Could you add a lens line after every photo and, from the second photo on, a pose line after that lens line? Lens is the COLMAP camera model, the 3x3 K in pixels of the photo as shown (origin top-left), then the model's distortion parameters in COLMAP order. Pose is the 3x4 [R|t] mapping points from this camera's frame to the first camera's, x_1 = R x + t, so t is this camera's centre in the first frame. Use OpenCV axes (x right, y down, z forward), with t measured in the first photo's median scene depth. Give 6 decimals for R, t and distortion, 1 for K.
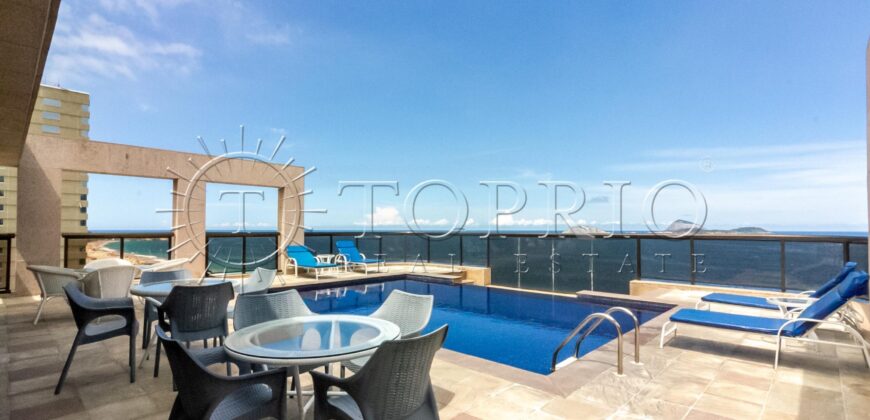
lens RADIAL K [[408.1, 0, 435.0], [0, 408.1, 210.0], [0, 0, 1]] dist [-0.003235, -0.000361]
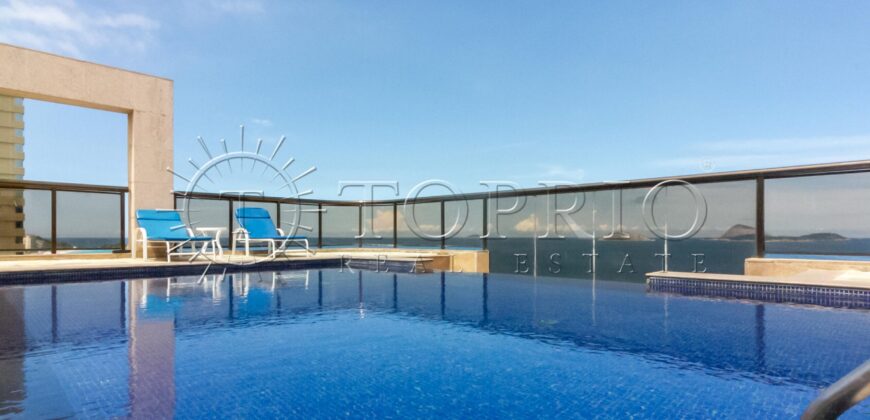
lens RADIAL K [[425.4, 0, 434.0], [0, 425.4, 232.5], [0, 0, 1]] dist [0.002060, 0.000517]
pose [[0.997909, -0.017816, -0.062130, 0.046014], [0.018239, 0.999814, 0.006258, 0.051780], [0.062007, -0.007378, 0.998048, 0.164873]]
